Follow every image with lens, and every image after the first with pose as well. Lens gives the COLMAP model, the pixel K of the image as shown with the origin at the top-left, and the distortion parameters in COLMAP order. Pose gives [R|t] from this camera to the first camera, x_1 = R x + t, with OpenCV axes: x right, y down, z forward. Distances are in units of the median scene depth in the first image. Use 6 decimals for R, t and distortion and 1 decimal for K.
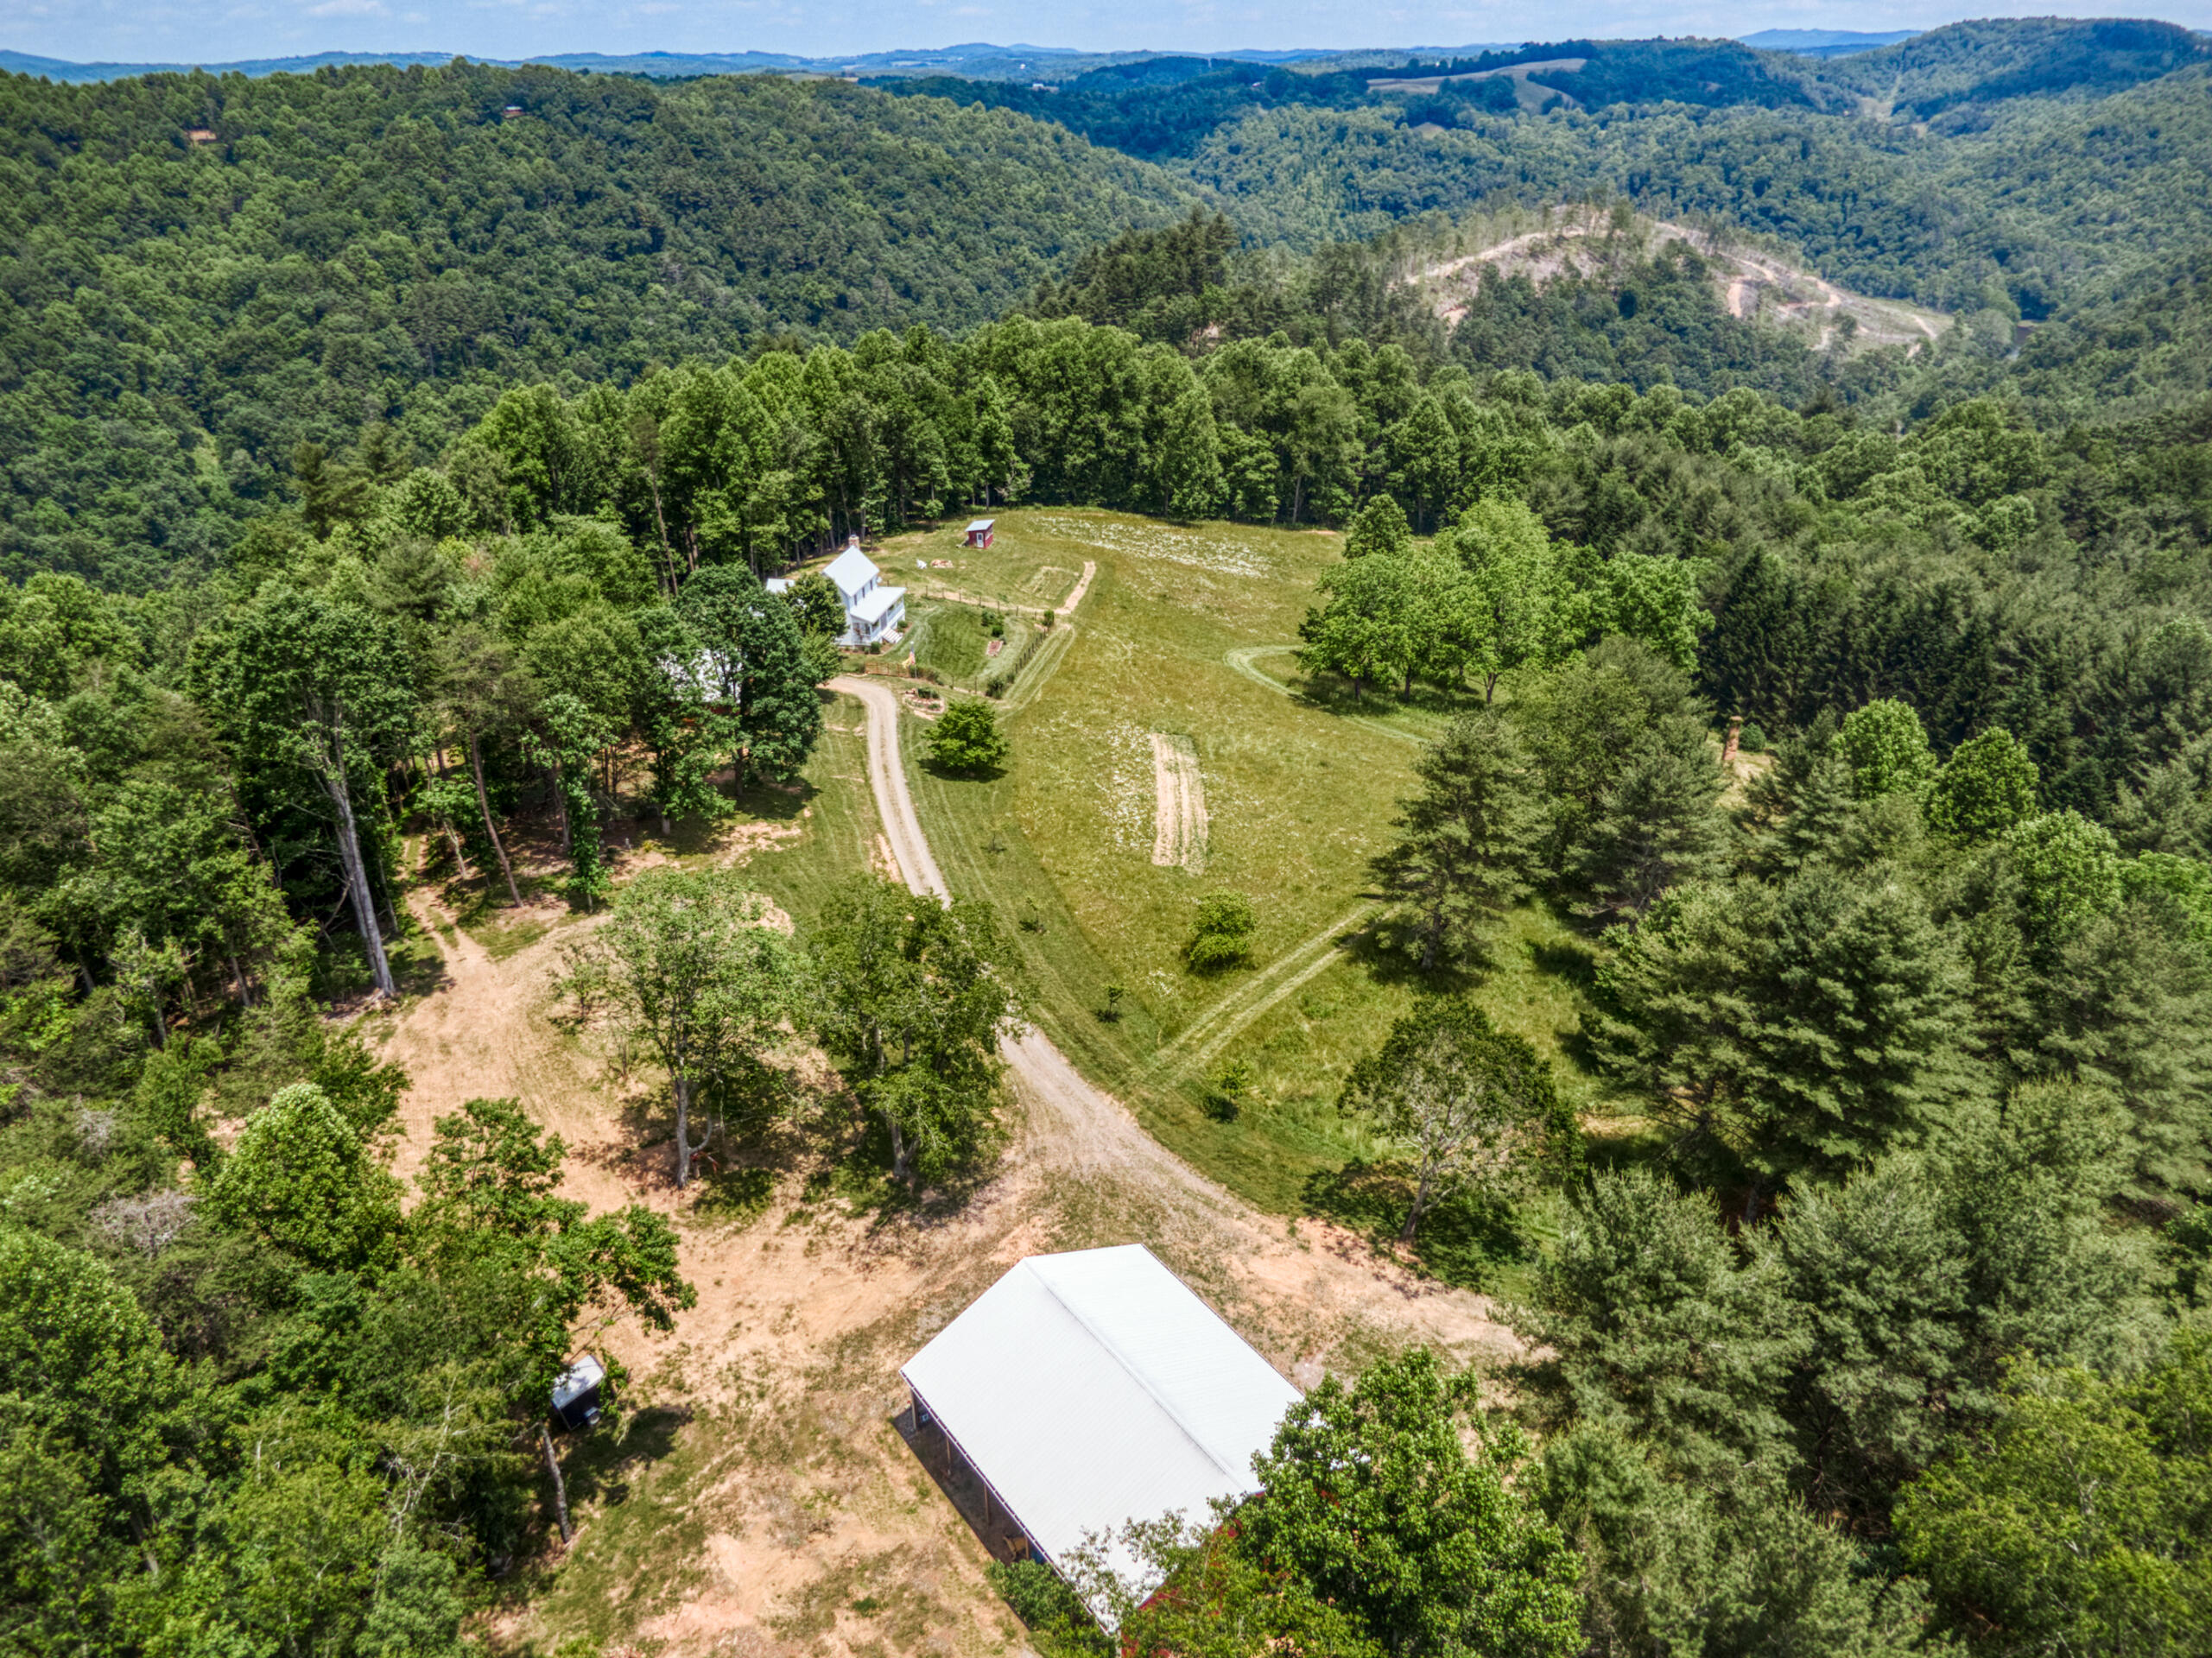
lens RADIAL K [[1518.3, 0, 1111.4], [0, 1518.3, 827.8], [0, 0, 1]] dist [0.012443, -0.052721]
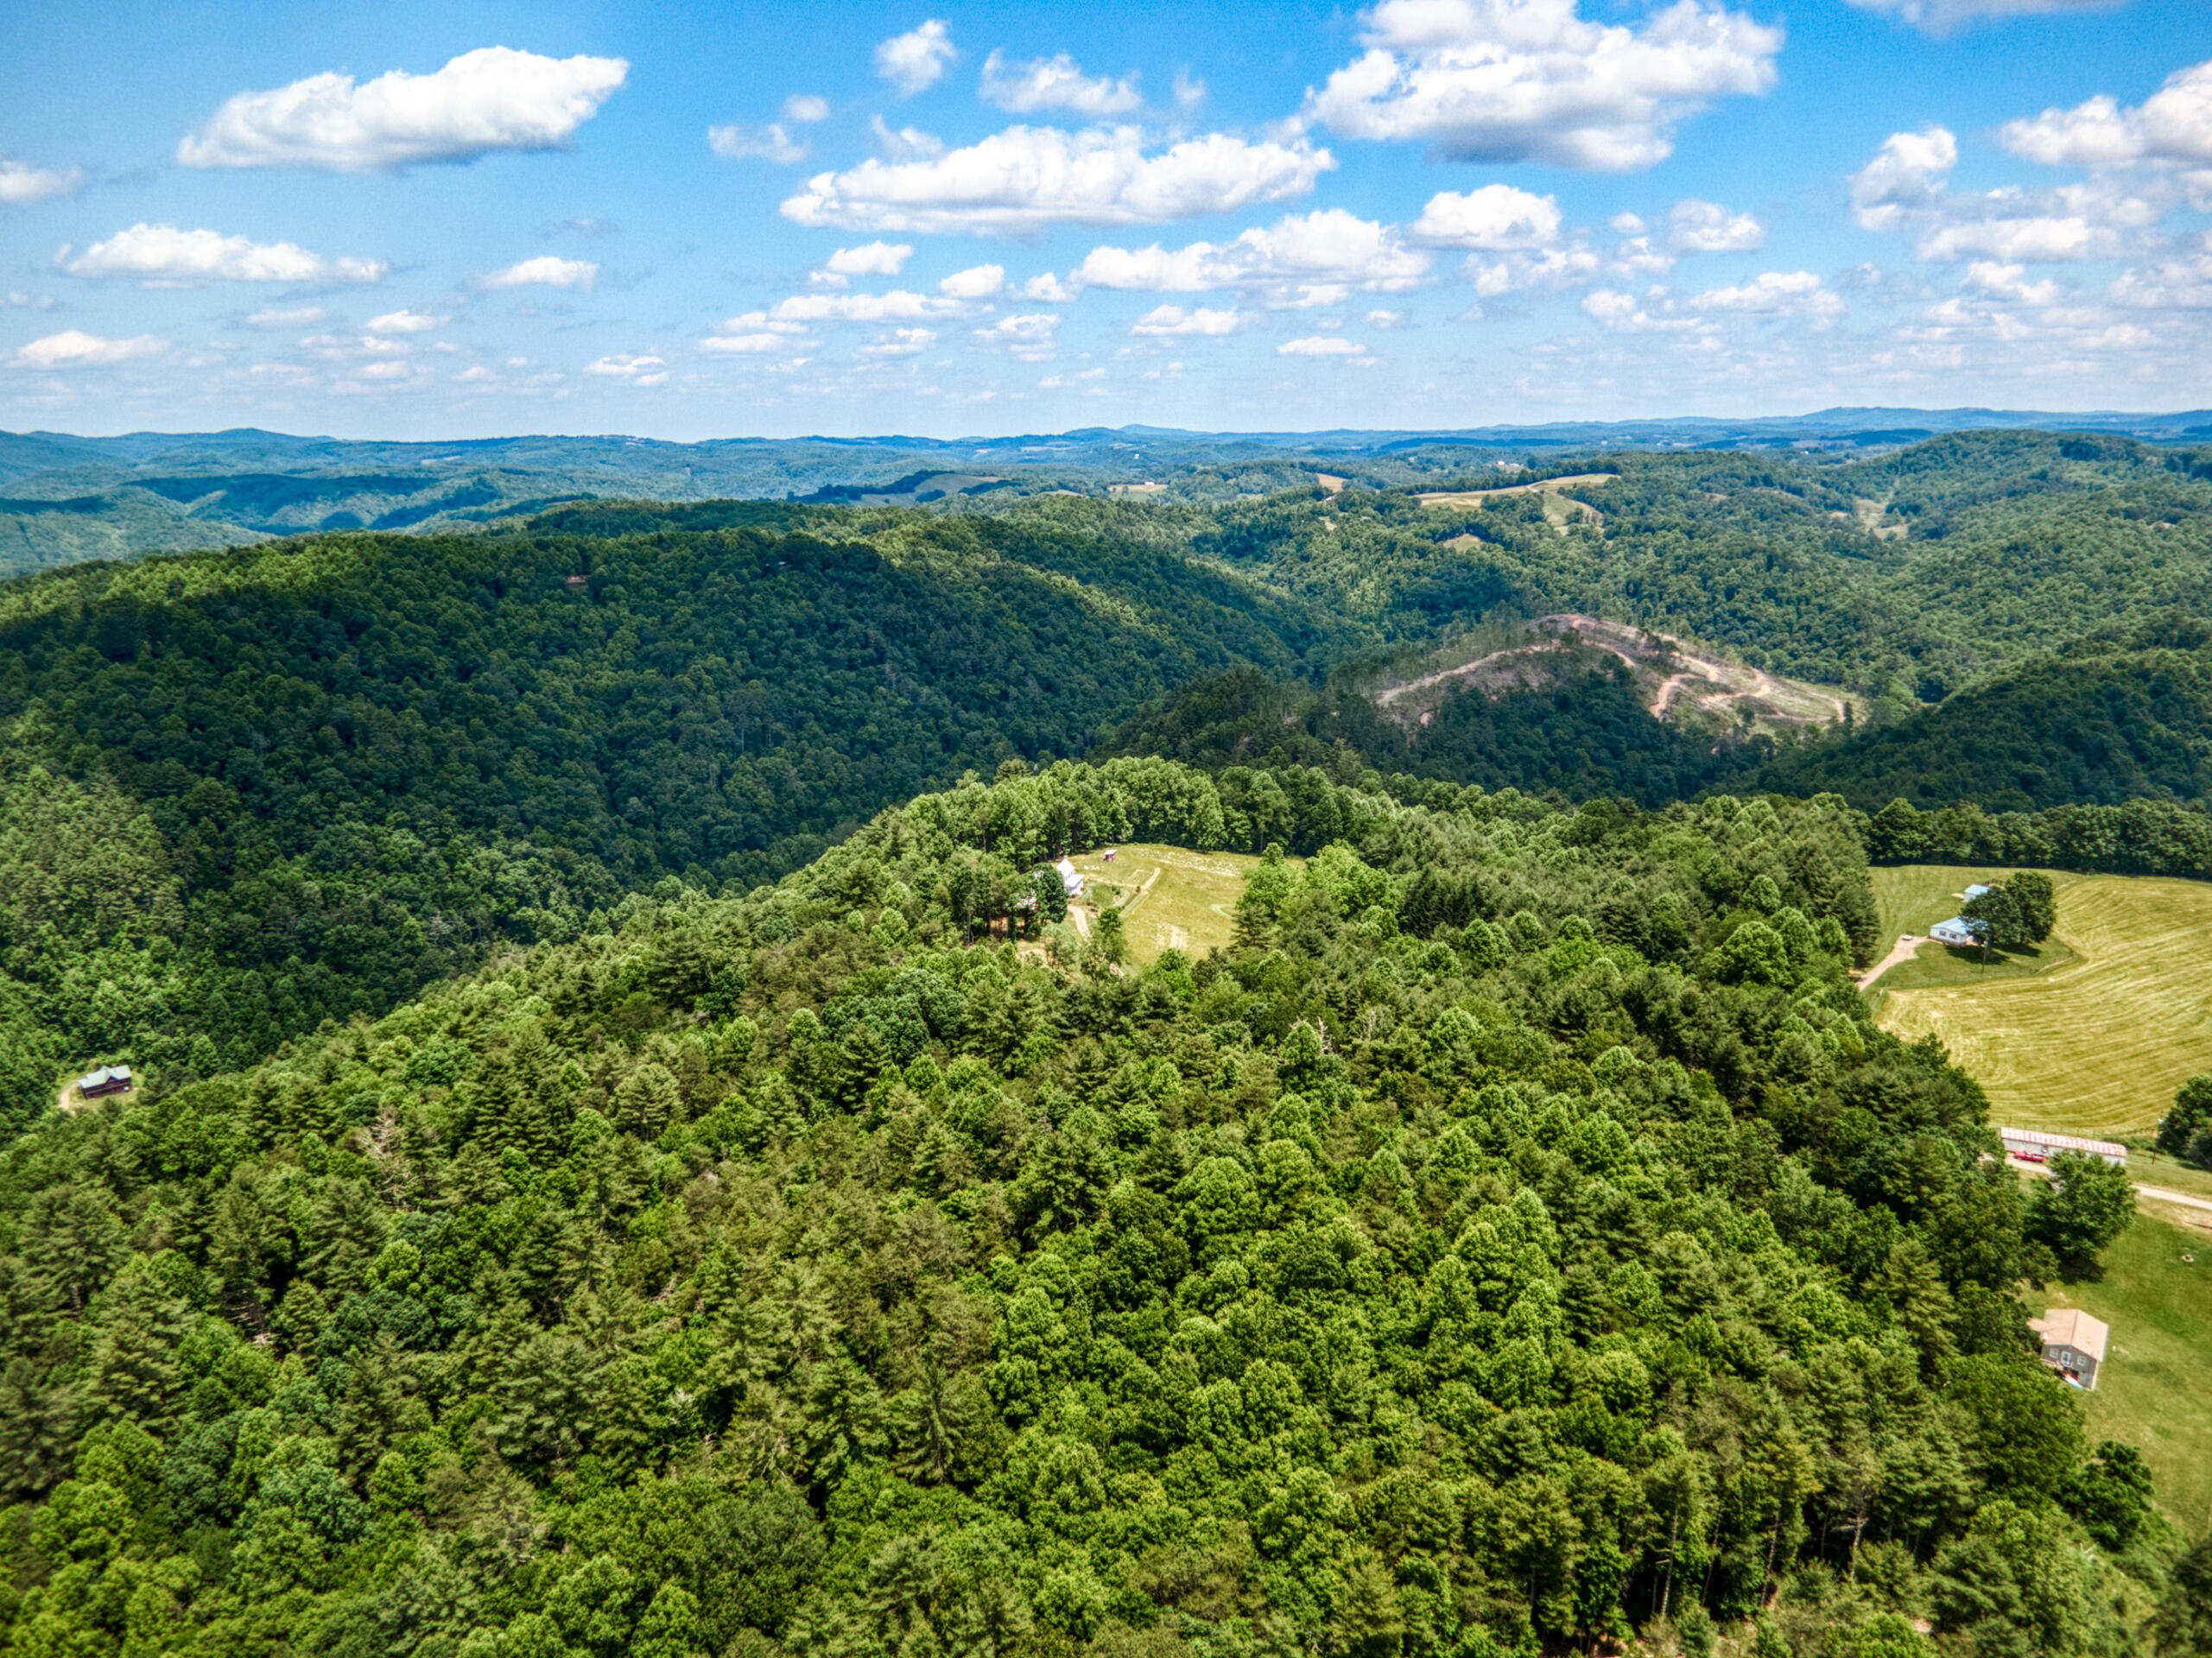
lens RADIAL K [[1524.7, 0, 1153.6], [0, 1524.7, 827.7], [0, 0, 1]] dist [0.003224, -0.072185]
pose [[0.999116, 0.014798, -0.039341, 0.028135], [-0.022815, 0.977022, -0.211916, 0.102220], [0.035301, 0.212626, 0.976496, -0.510214]]
